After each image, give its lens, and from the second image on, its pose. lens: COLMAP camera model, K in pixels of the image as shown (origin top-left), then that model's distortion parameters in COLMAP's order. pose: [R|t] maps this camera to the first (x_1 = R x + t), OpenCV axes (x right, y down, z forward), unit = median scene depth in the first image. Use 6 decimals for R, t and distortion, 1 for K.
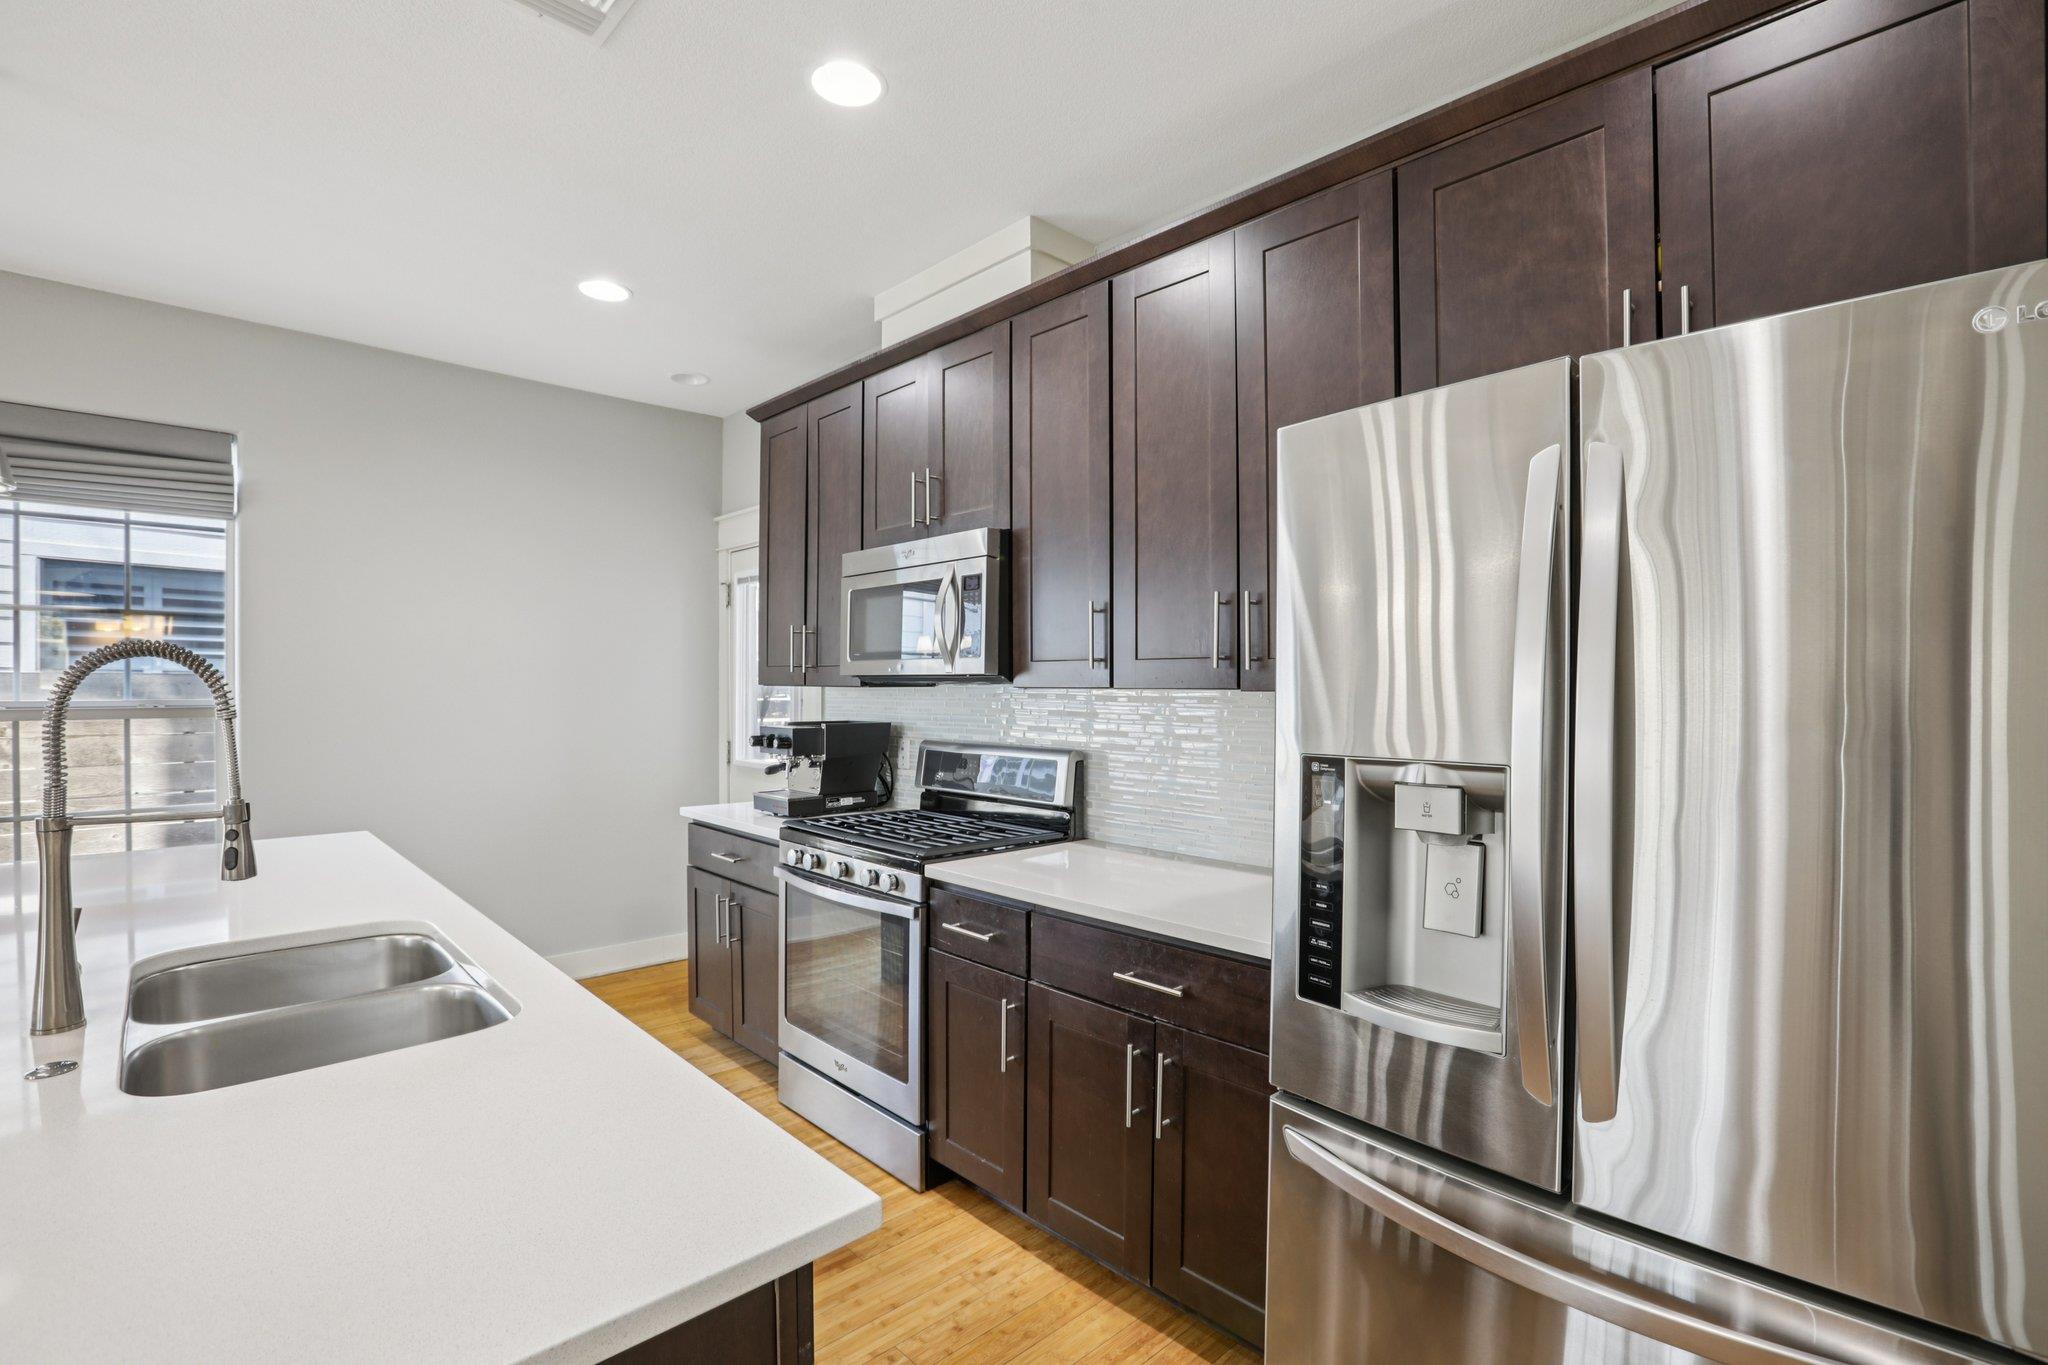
lens RADIAL K [[930.4, 0, 1024.0], [0, 930.4, 682.5], [0, 0, 1]] dist [-0.019809, 0.000250]
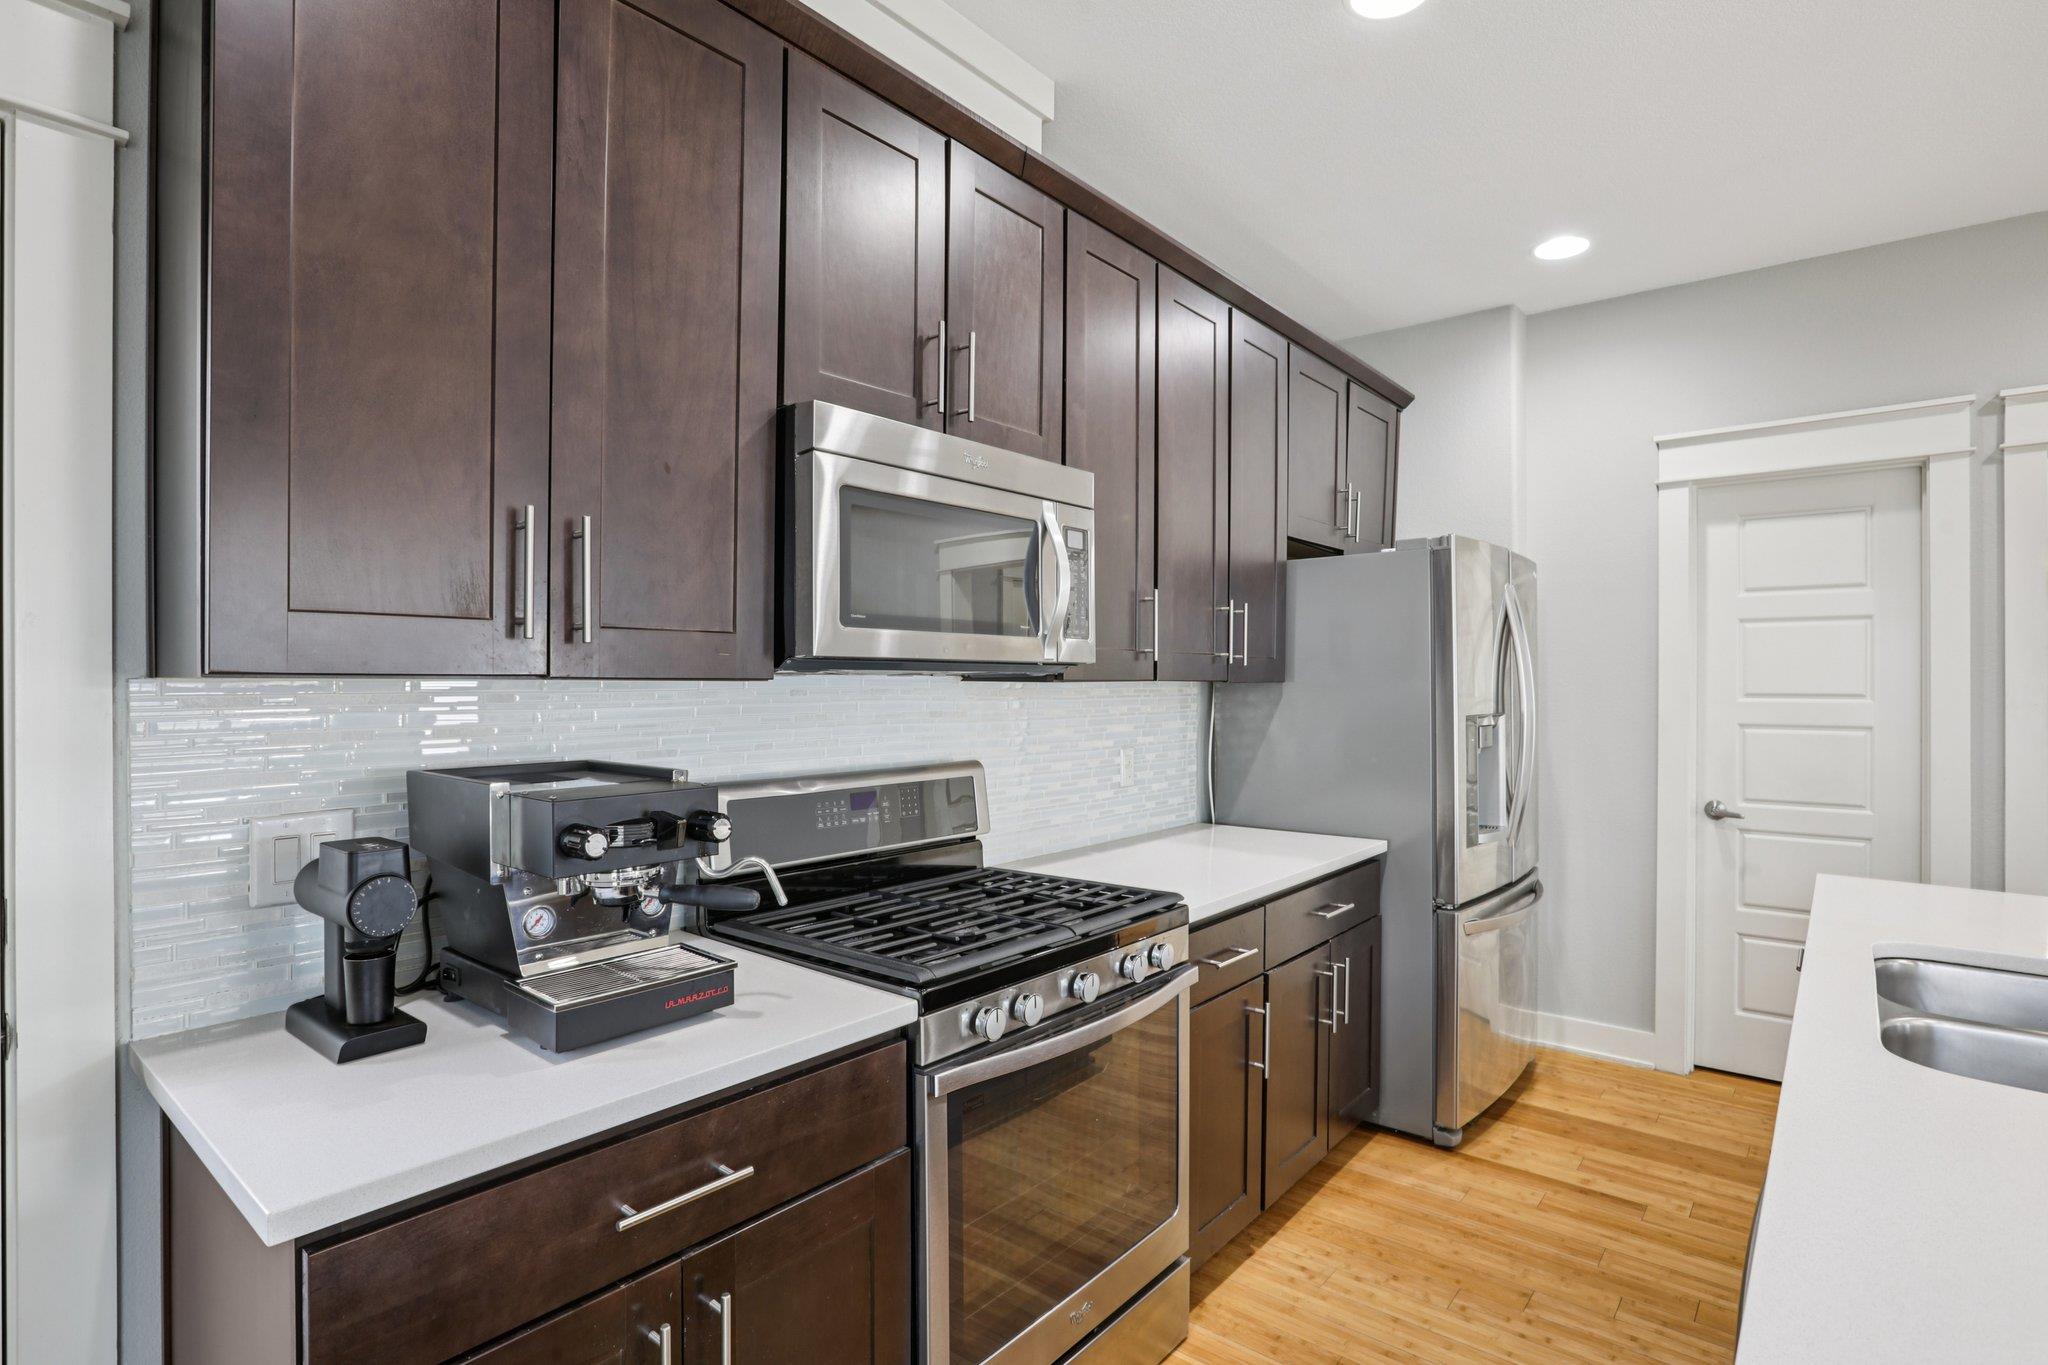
lens RADIAL K [[1036.8, 0, 1024.0], [0, 1036.8, 682.5], [0, 0, 1]] dist [-0.004243, -0.000551]
pose [[-0.137189, -0.001796, 0.990543, -0.950981], [-0.006863, 0.999976, 0.000862, 0.008393], [-0.990521, -0.006680, -0.137198, 1.262293]]
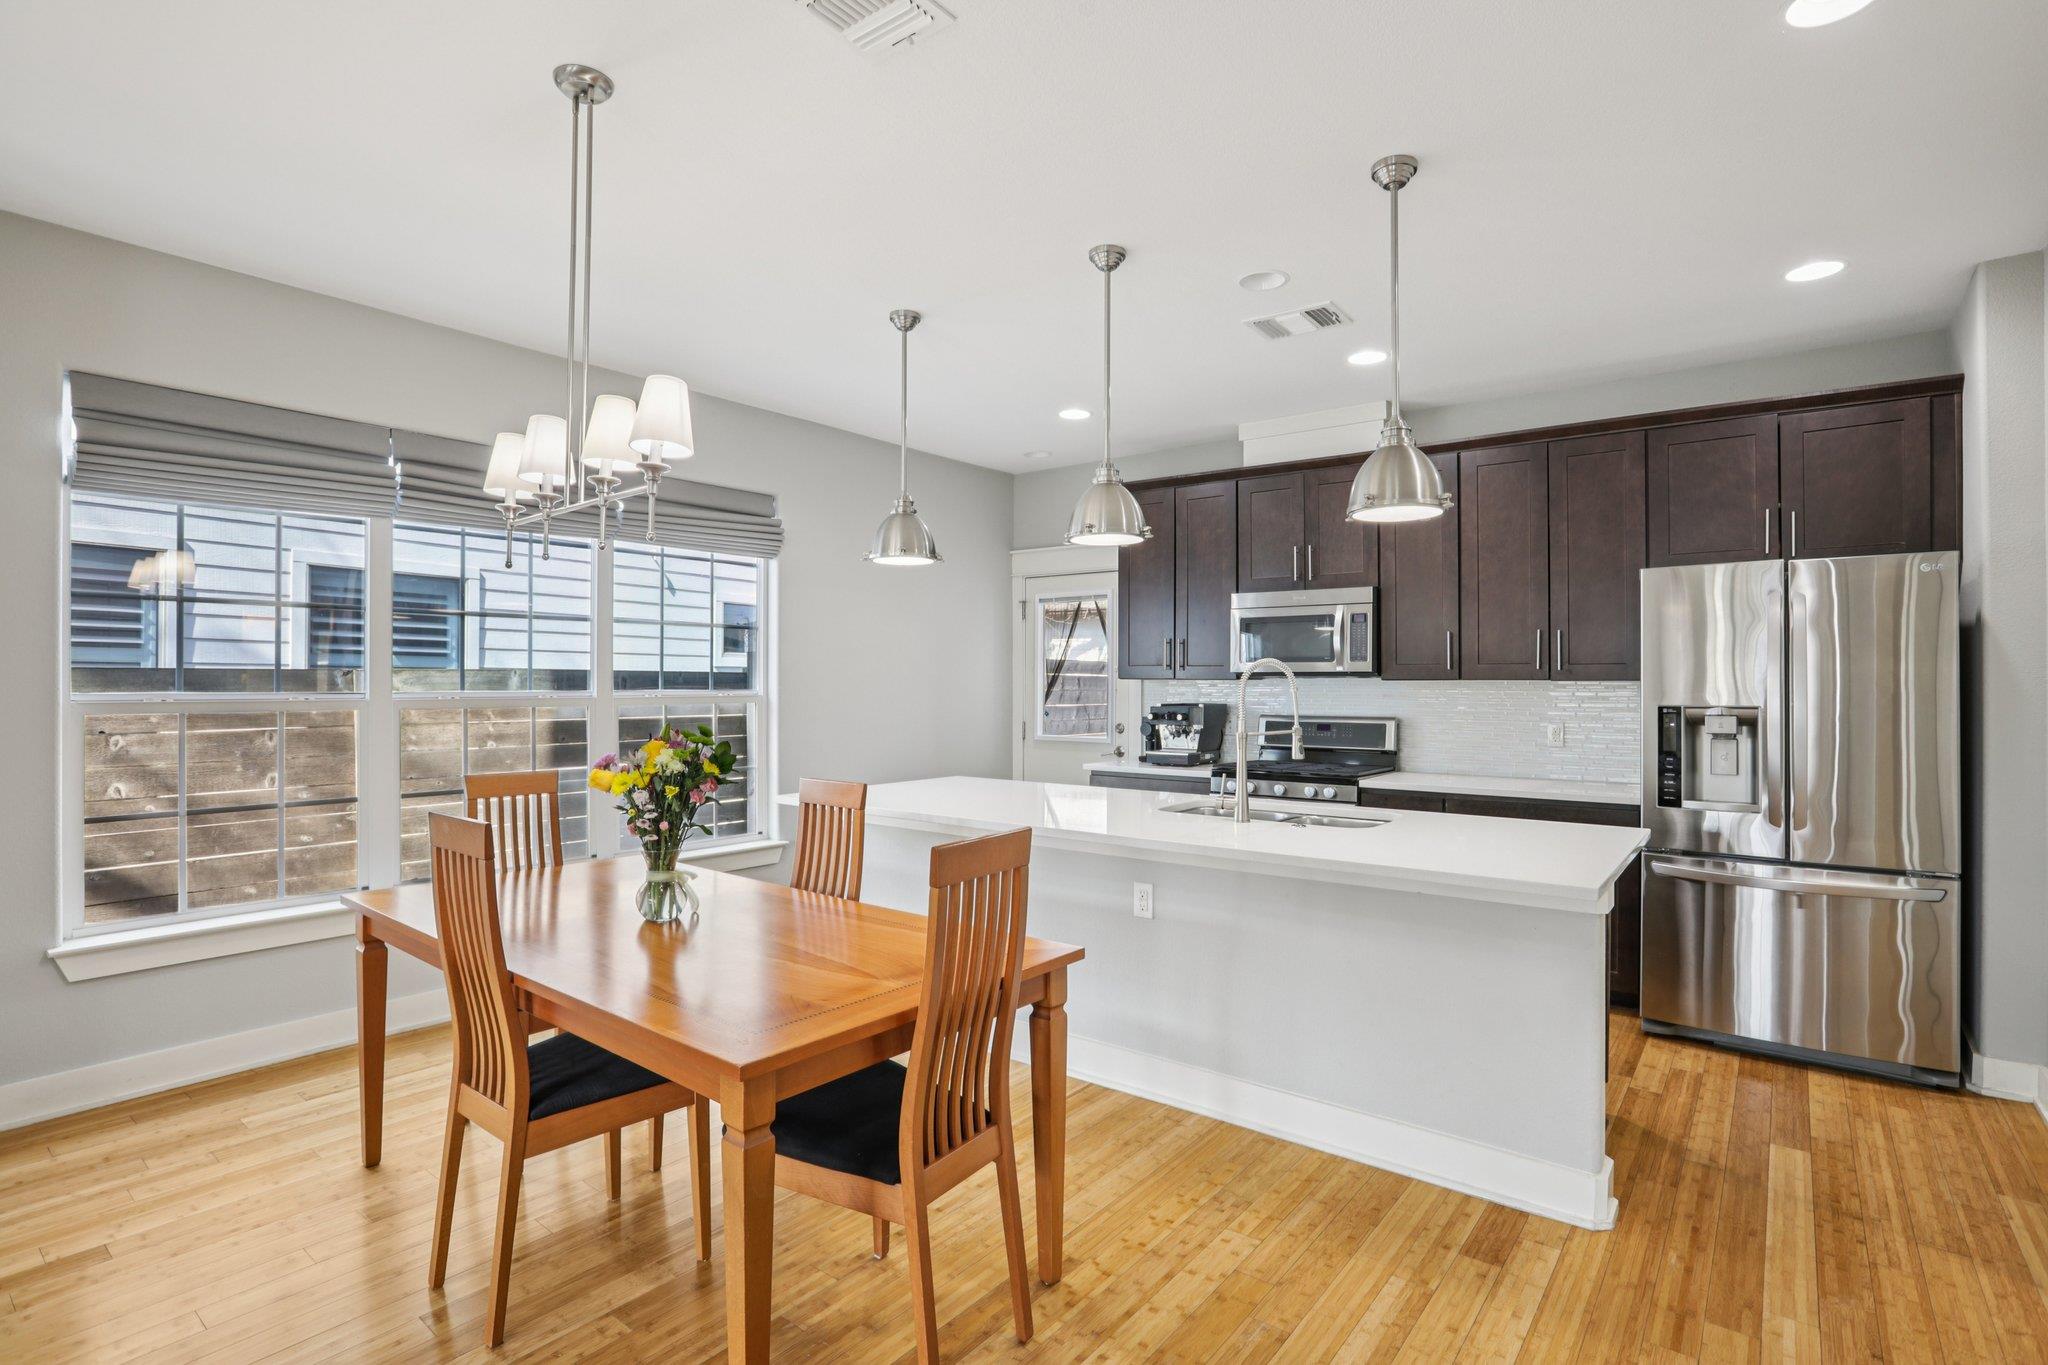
lens RADIAL K [[993.9, 0, 1033.6], [0, 993.9, 681.6], [0, 0, 1]] dist [-0.016442, 0.000682]
pose [[0.988133, 0.002436, 0.153580, -0.988986], [-0.002503, 0.999997, 0.000240, 0.010273], [-0.153579, -0.000621, 0.988136, -0.748928]]
